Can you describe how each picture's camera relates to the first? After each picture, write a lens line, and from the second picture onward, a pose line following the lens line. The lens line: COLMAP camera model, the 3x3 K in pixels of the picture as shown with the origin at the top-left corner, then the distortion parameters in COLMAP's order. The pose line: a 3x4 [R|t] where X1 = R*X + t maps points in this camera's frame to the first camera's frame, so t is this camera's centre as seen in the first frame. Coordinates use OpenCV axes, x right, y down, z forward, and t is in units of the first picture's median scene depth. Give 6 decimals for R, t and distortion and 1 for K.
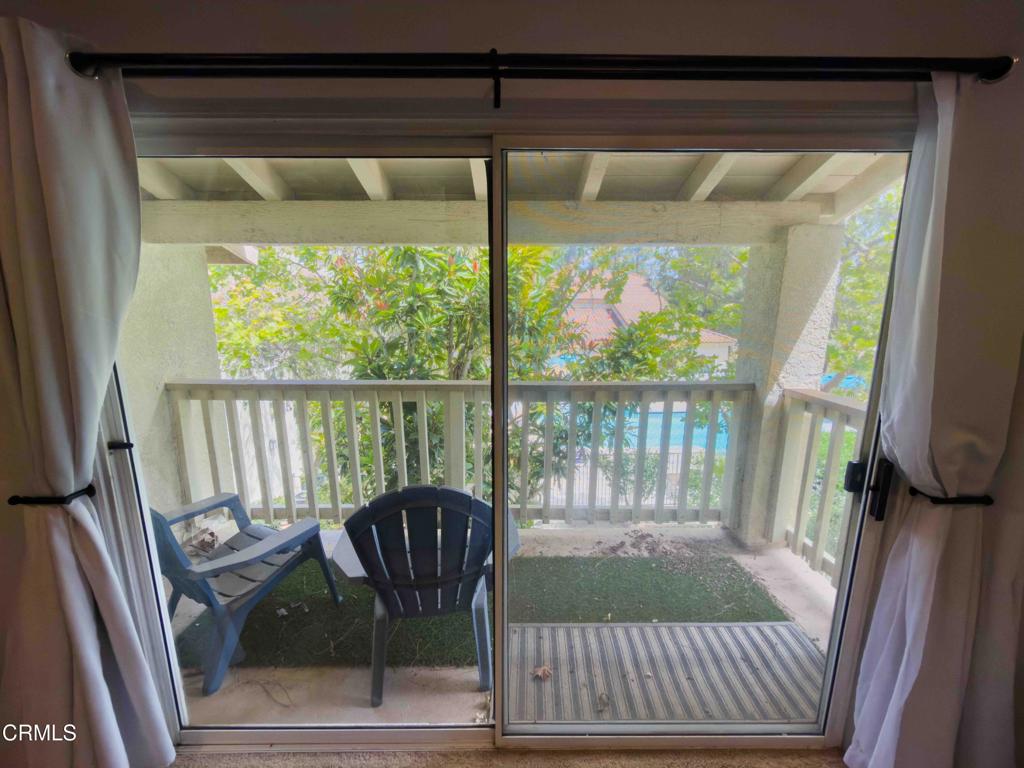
lens RADIAL K [[403.2, 0, 512.0], [0, 403.2, 384.0], [0, 0, 1]] dist [0.001115, 0.000146]
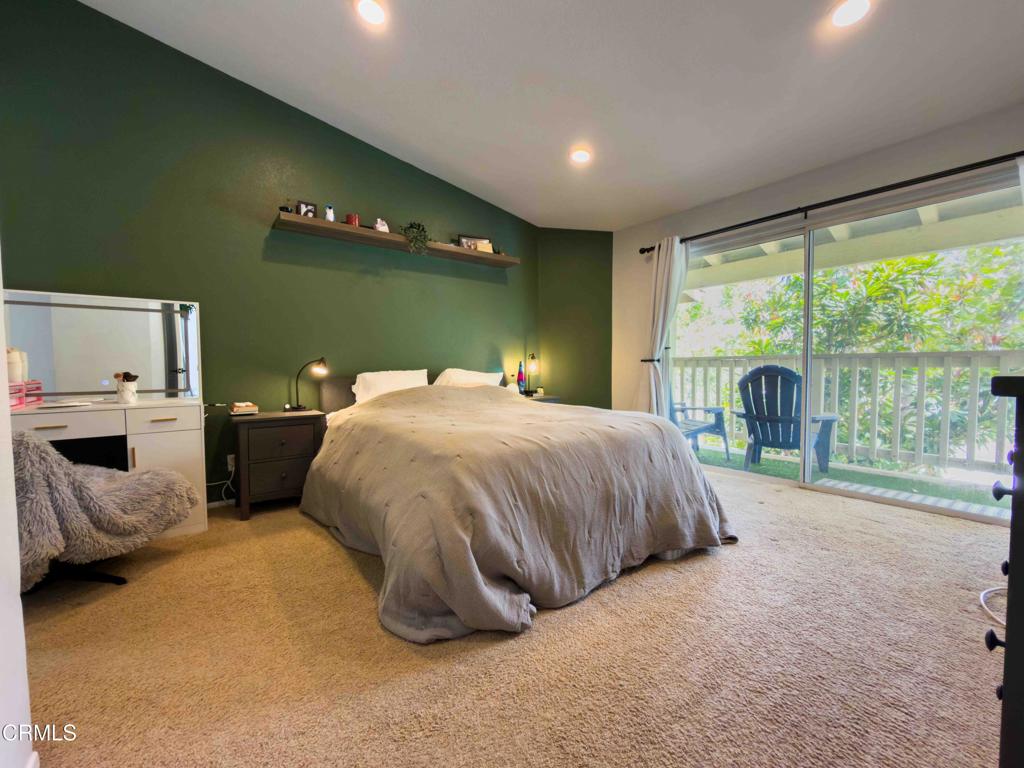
lens RADIAL K [[422.4, 0, 512.0], [0, 422.4, 384.0], [0, 0, 1]] dist [0.000714, 0.000121]
pose [[0.613741, 0.027512, -0.789028, 0.975144], [-0.143002, 0.986736, -0.076827, 0.918842], [0.776449, 0.159984, 0.609535, -2.064482]]
